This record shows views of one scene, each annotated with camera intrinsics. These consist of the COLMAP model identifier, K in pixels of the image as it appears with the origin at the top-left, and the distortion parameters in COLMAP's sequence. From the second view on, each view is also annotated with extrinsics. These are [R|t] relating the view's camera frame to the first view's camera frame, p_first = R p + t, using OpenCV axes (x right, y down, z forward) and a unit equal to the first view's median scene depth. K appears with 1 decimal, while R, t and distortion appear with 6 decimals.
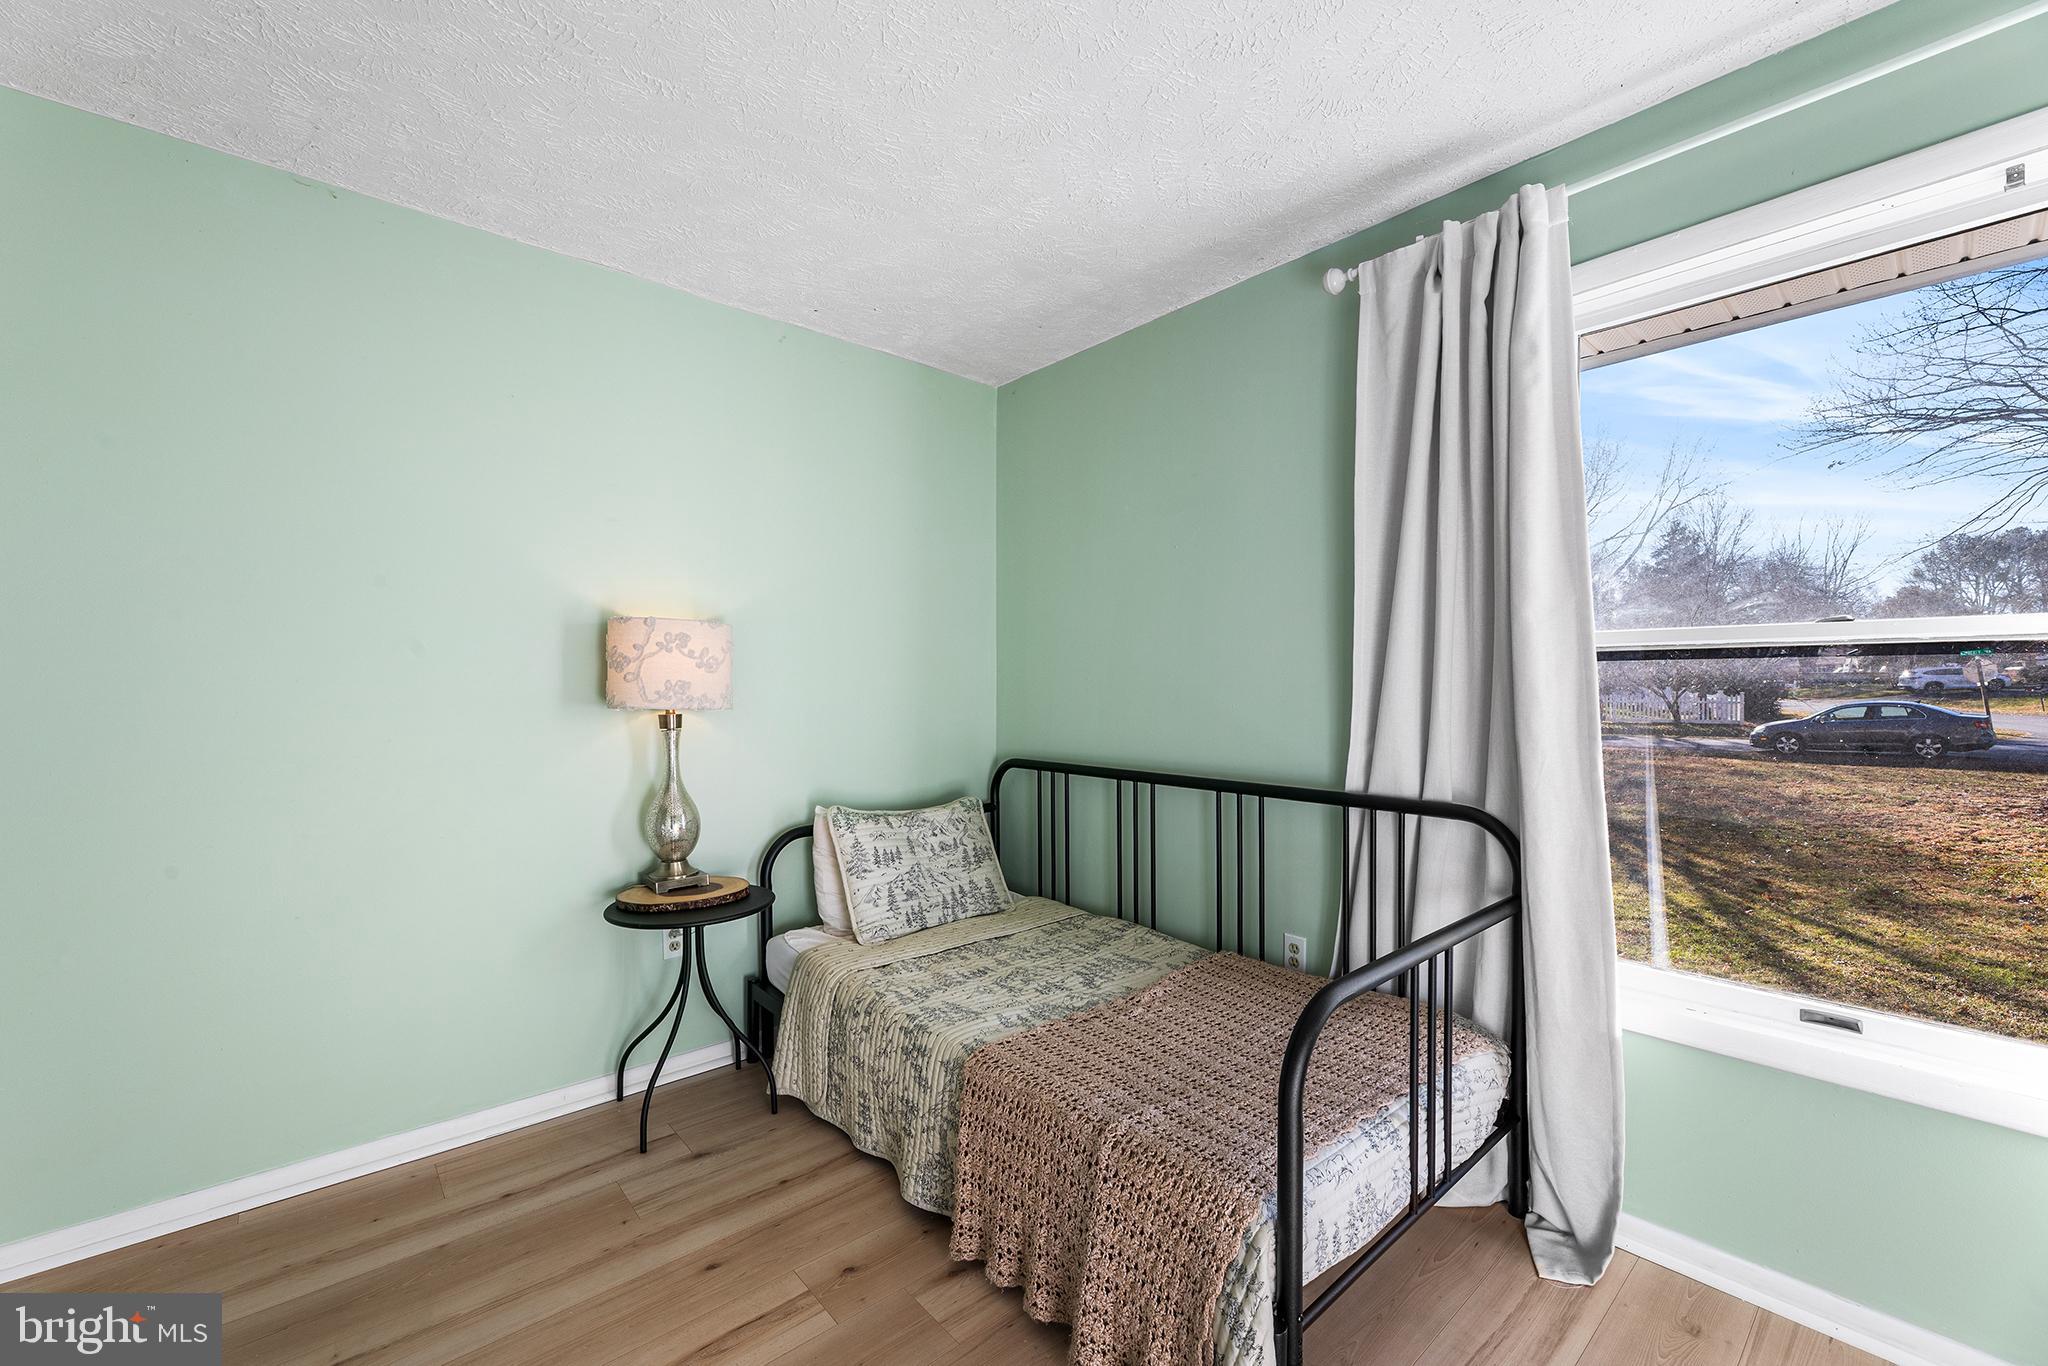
lens RADIAL K [[828.1, 0, 1032.6], [0, 828.1, 712.4], [0, 0, 1]] dist [0.000561, 0.000932]
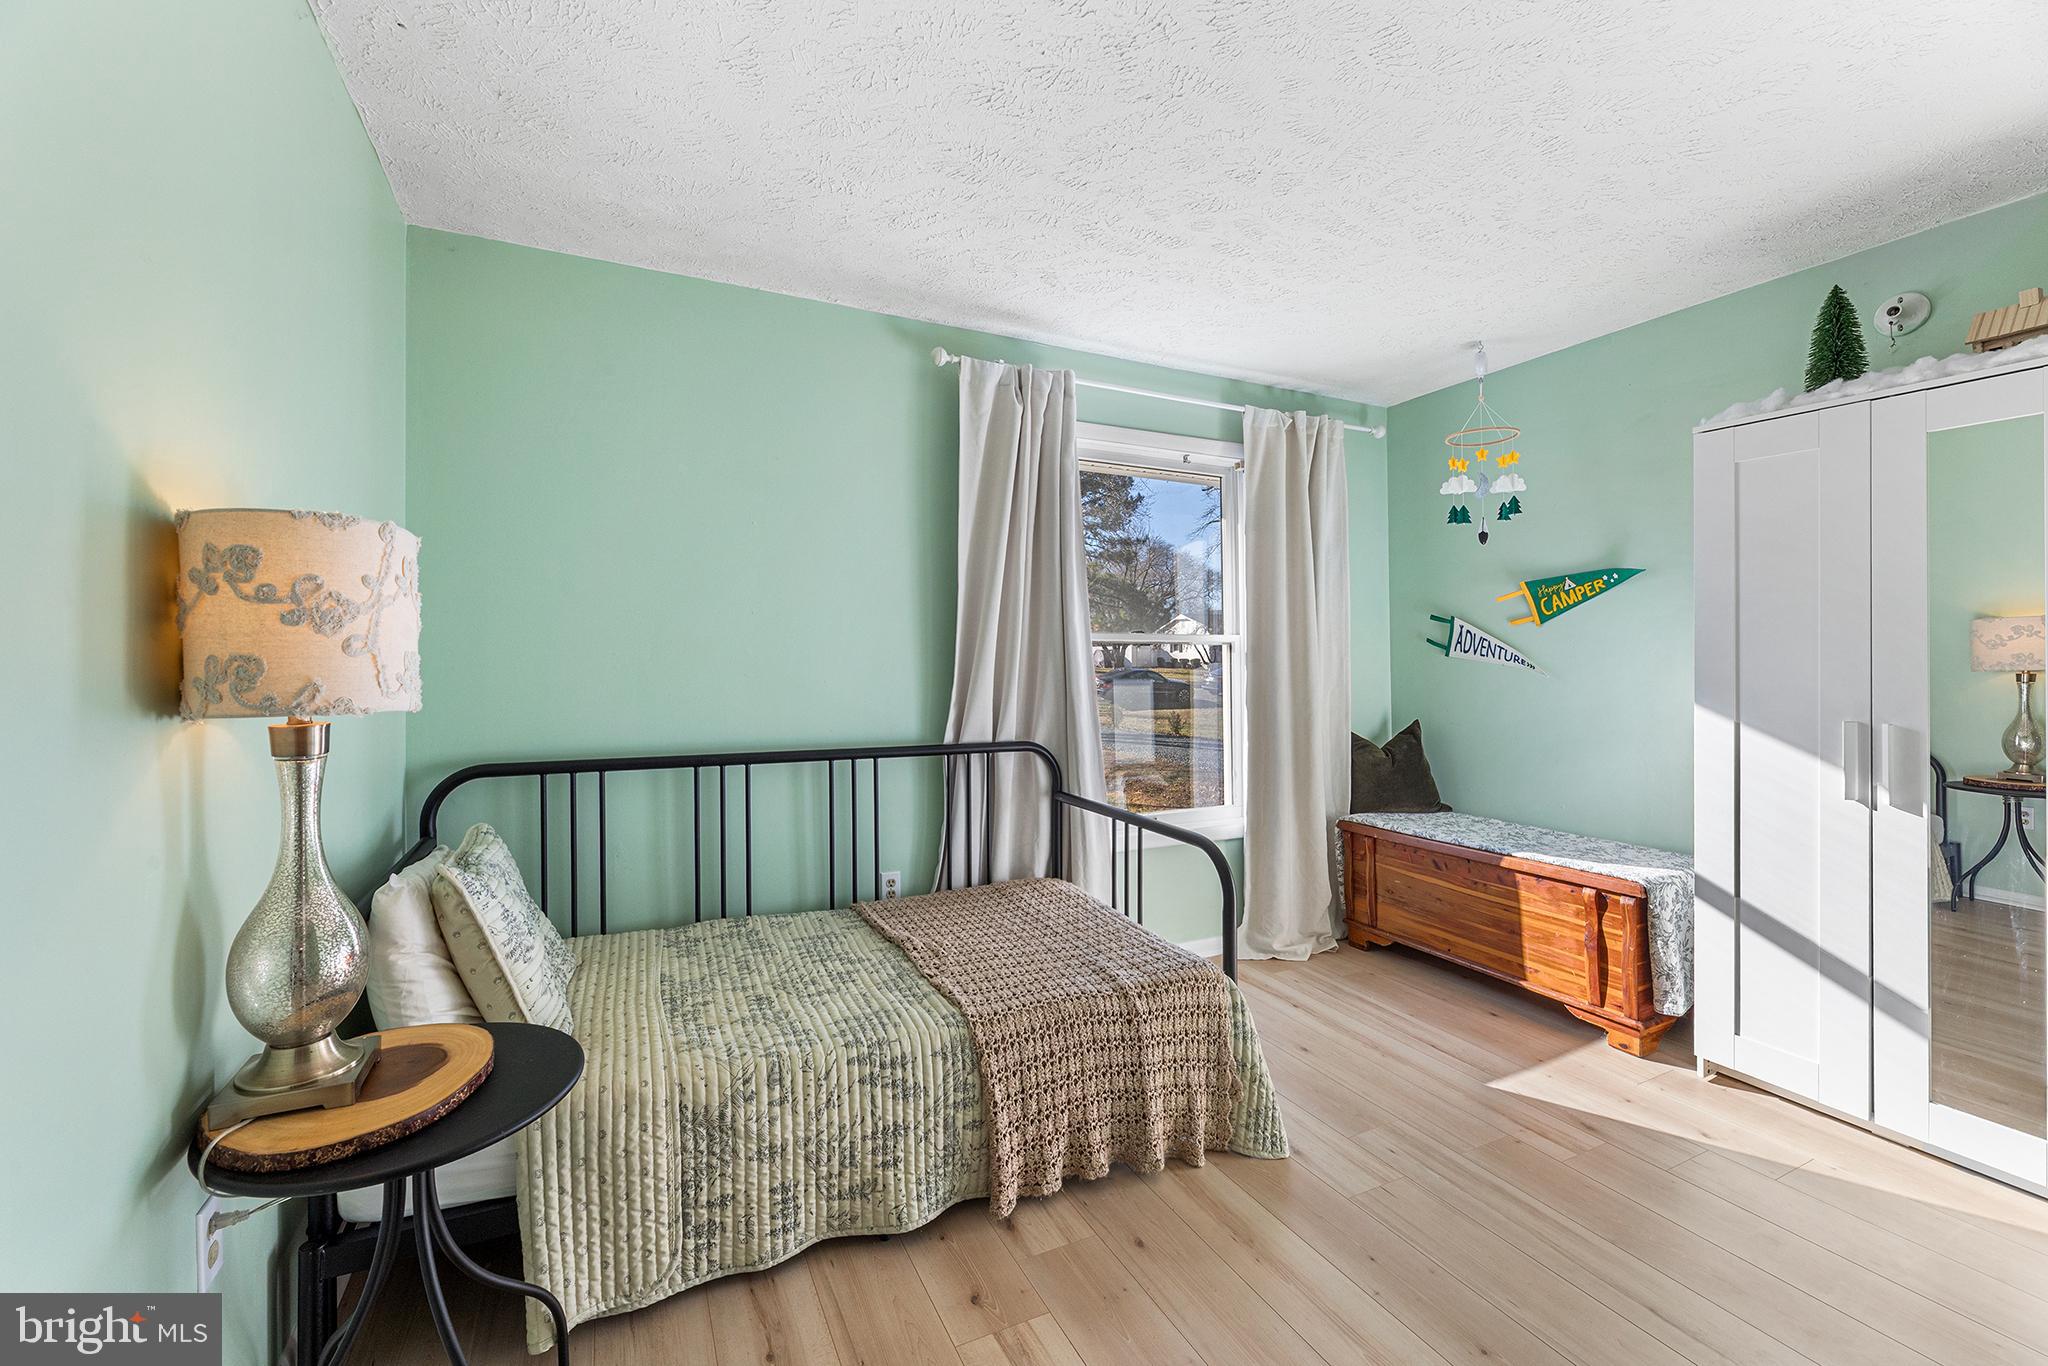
lens RADIAL K [[828.1, 0, 1015.3], [0, 828.1, 657.6], [0, 0, 1]] dist [0.000561, 0.000932]
pose [[0.274007, 0.006022, 0.961709, -0.772373], [0.028917, 0.999477, -0.014497, -0.017254], [-0.961293, 0.031782, 0.273689, 0.480215]]
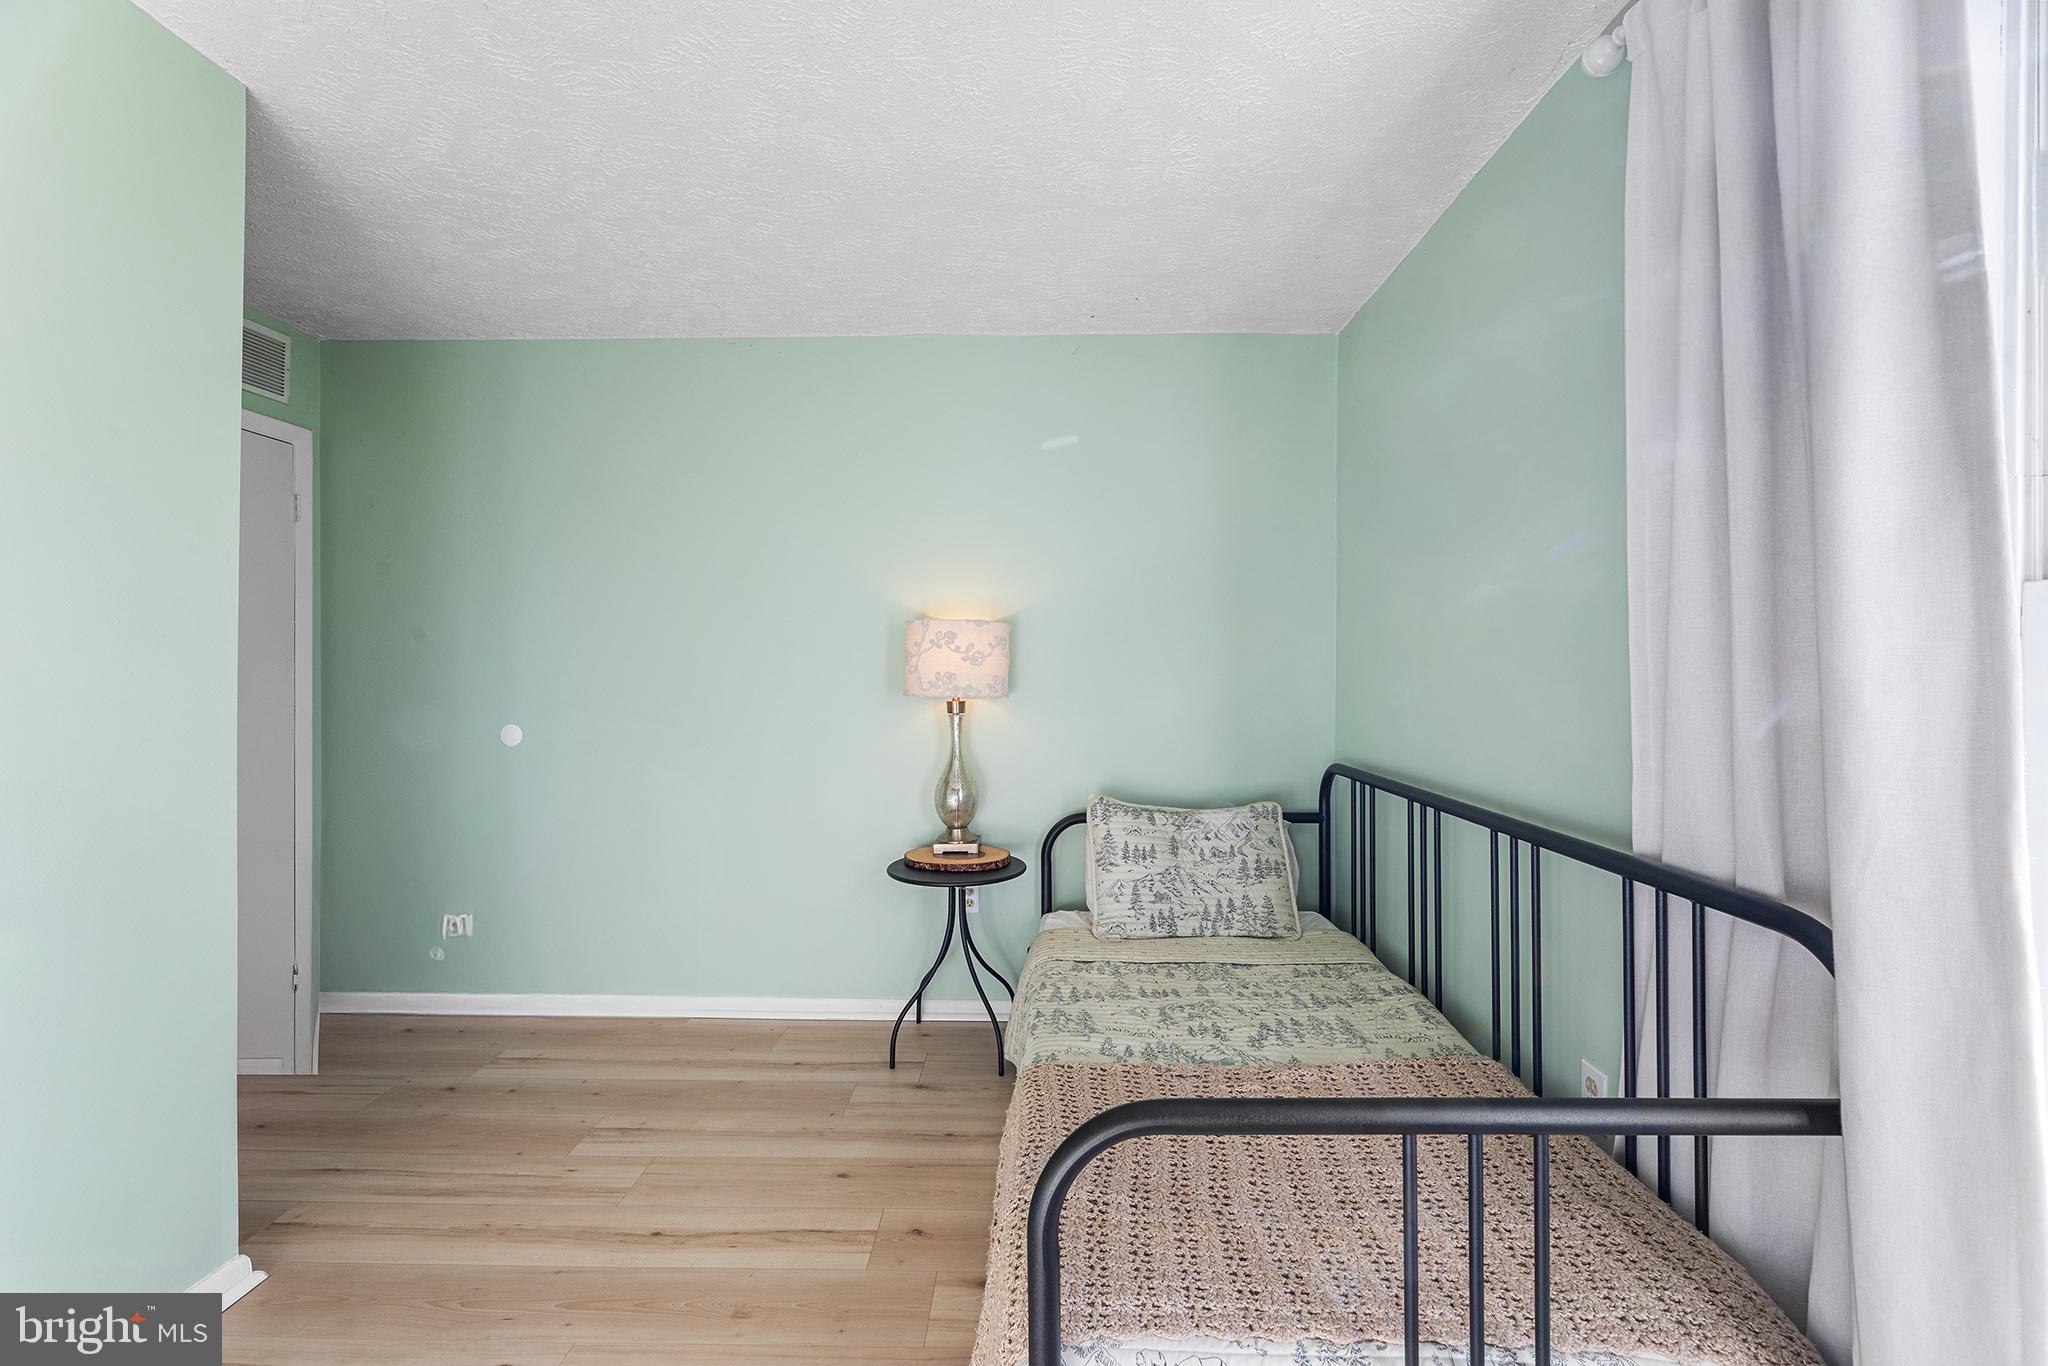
lens RADIAL K [[828.1, 0, 1028.2], [0, 828.1, 676.3], [0, 0, 1]] dist [0.000561, 0.000932]
pose [[0.739414, 0.006402, -0.673221, 0.417171], [-0.024329, 0.999556, -0.017215, -0.014896], [0.672812, 0.029108, 0.739241, 0.206586]]
